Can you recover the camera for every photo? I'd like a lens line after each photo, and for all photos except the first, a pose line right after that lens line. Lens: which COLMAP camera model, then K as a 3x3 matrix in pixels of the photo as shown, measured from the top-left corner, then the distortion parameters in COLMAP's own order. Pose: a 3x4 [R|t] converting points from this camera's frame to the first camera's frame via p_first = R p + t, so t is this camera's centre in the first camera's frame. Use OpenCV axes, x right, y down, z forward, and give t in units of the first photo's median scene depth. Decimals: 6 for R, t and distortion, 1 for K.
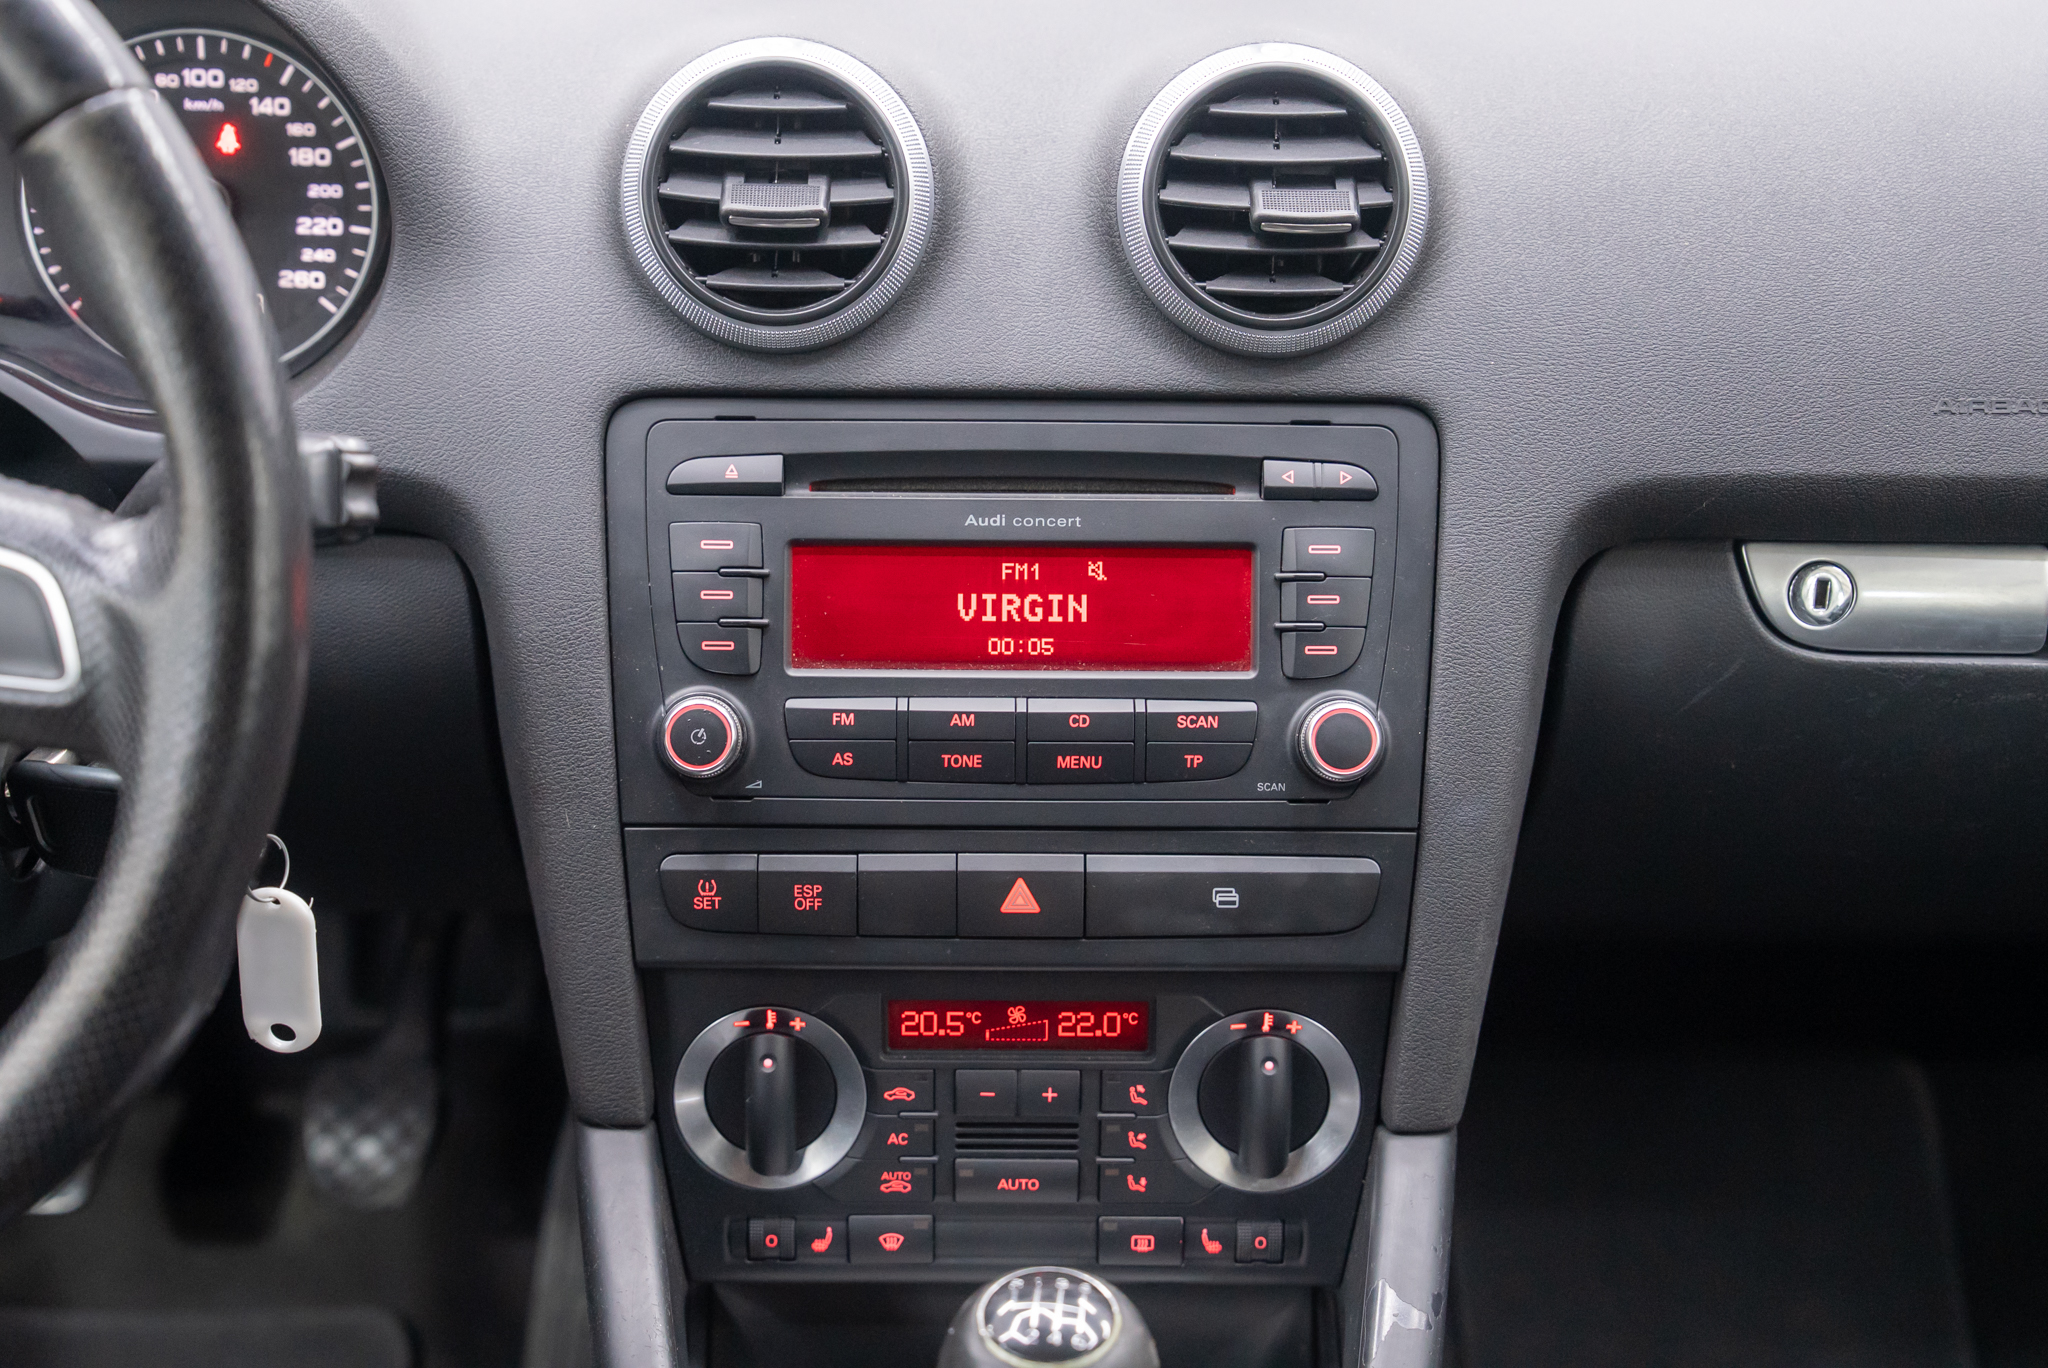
lens RADIAL K [[3006.4, 0, 1024.0], [0, 3006.4, 684.0], [0, 0, 1]] dist [0.169976, 0.080986]
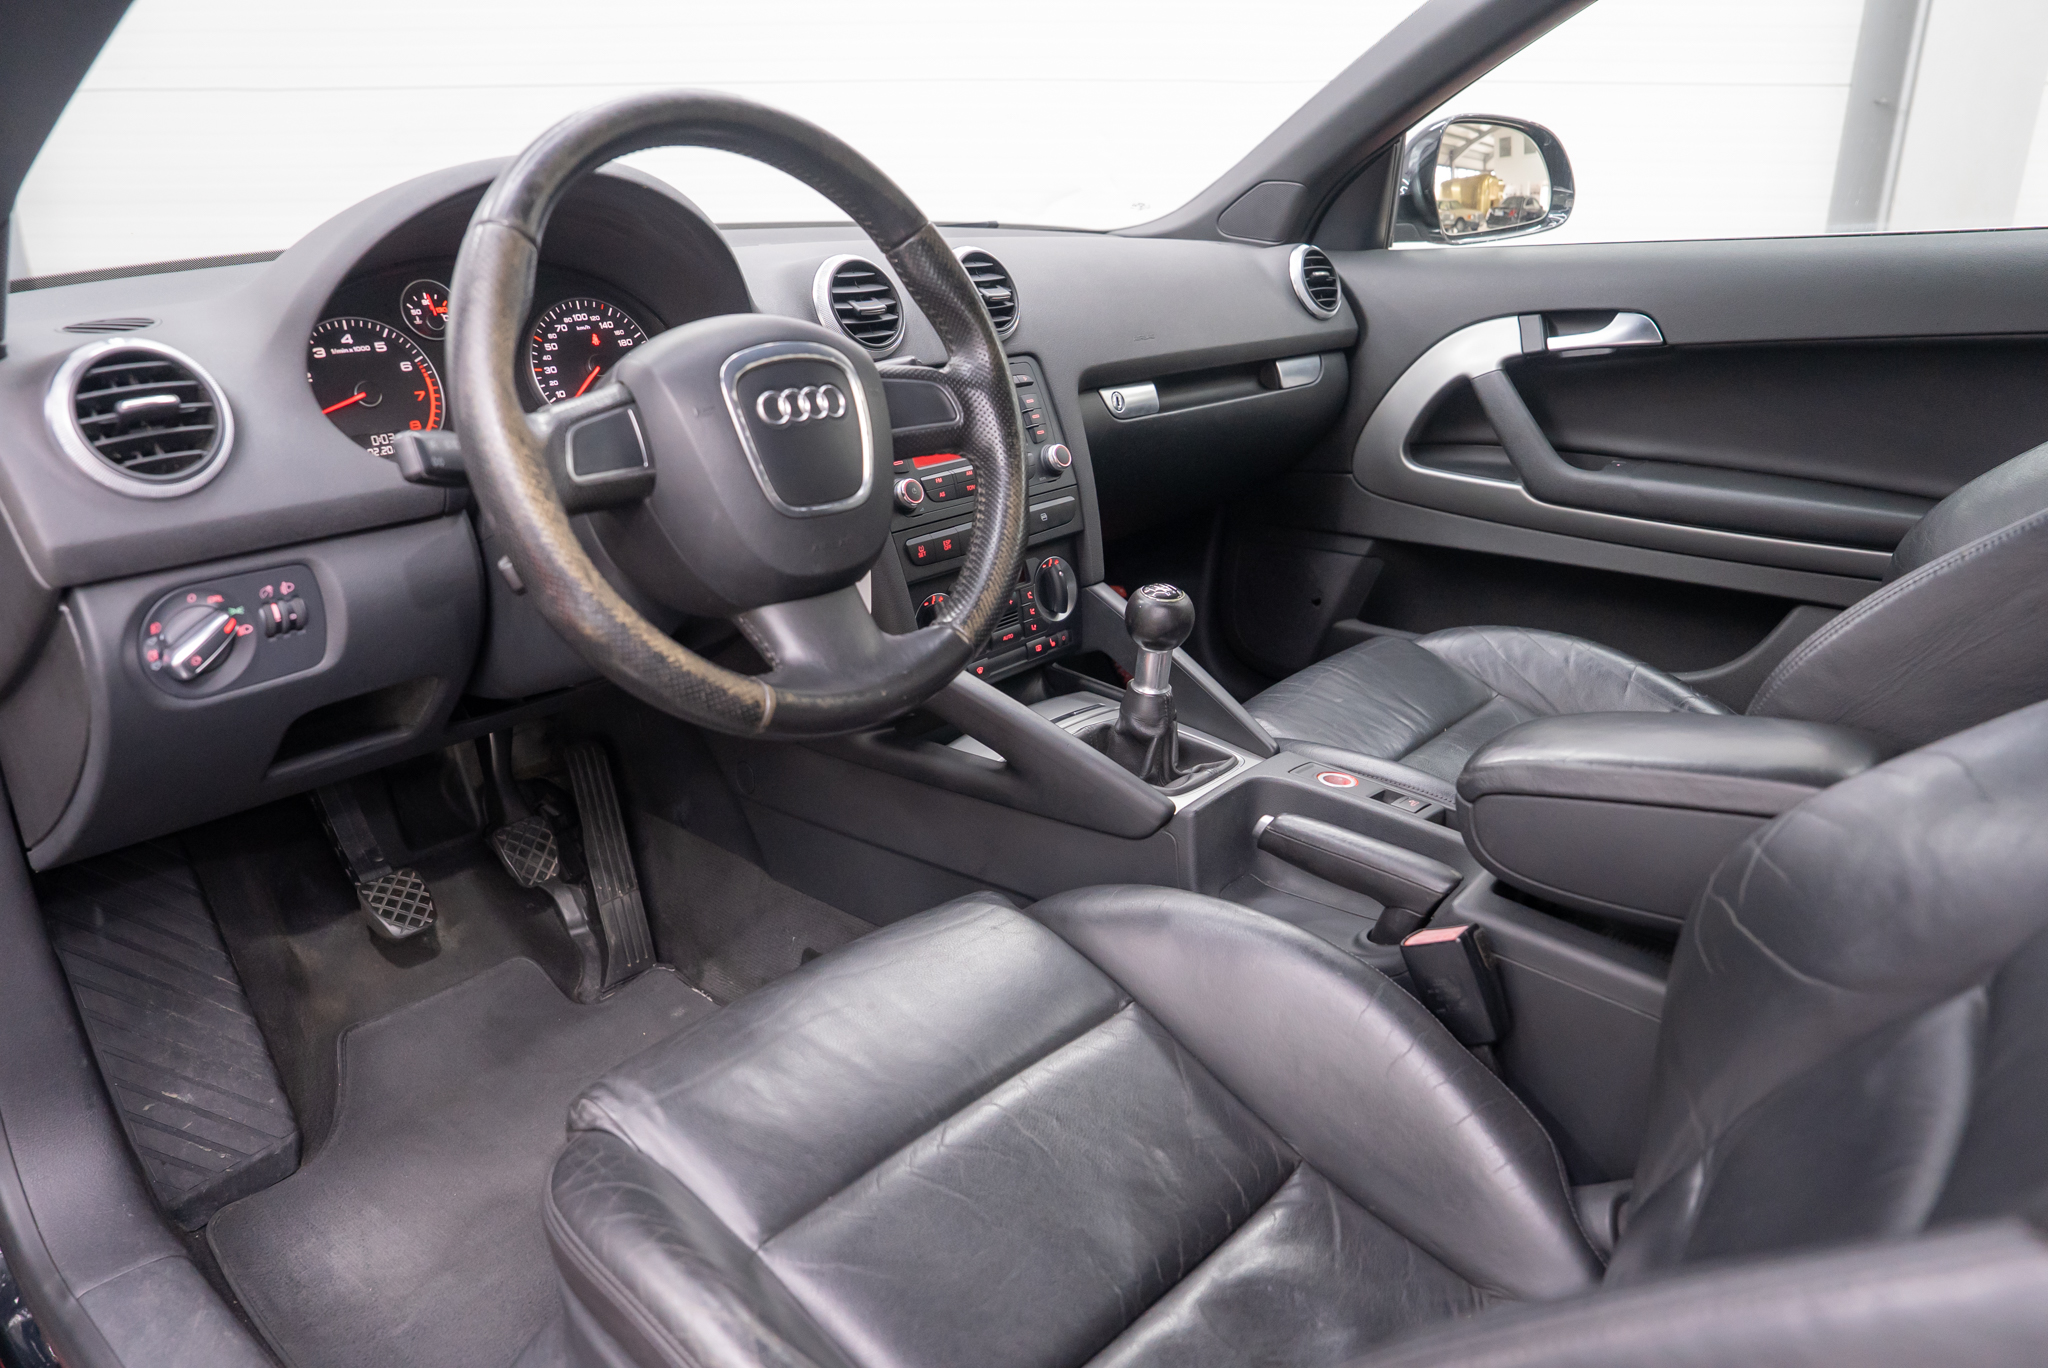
lens RADIAL K [[1407.8, 0, 1024.0], [0, 1407.8, 684.0], [0, 0, 1]] dist [-0.115670, 0.063336]
pose [[0.664603, -0.274329, 0.695015, -0.937568], [0.328329, 0.942771, 0.058158, 0.135999], [-0.671195, 0.189542, 0.716639, 0.041983]]
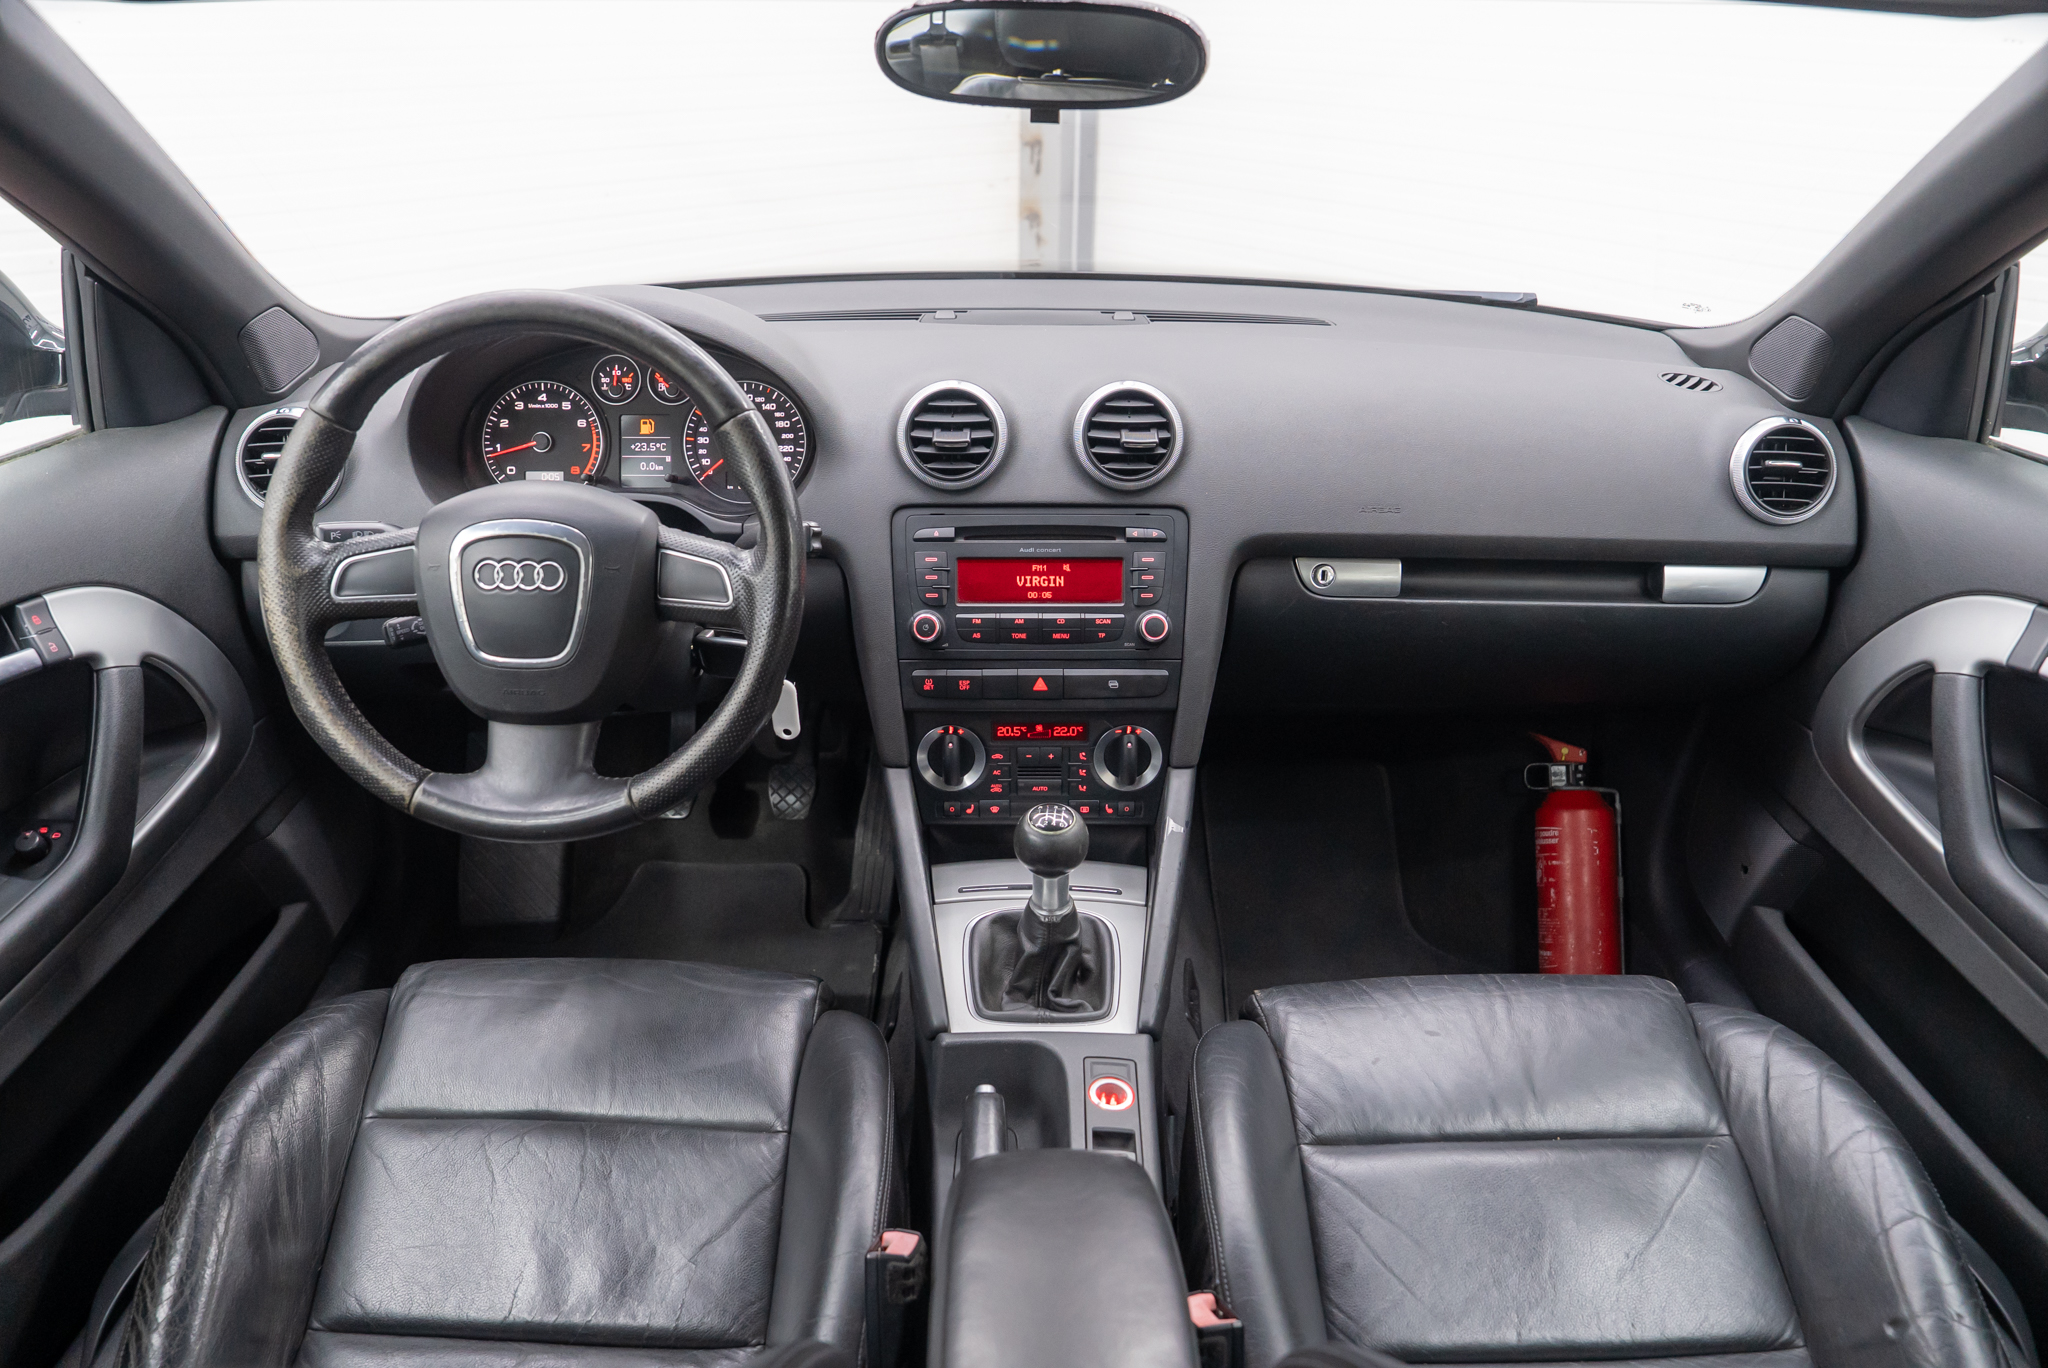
lens RADIAL K [[1407.8, 0, 1024.0], [0, 1407.8, 684.0], [0, 0, 1]] dist [-0.115670, 0.063336]
pose [[0.999941, -0.006986, -0.008359, -0.005207], [0.007214, 0.999595, 0.027544, 0.033040], [0.008163, -0.027603, 0.999586, -0.300047]]
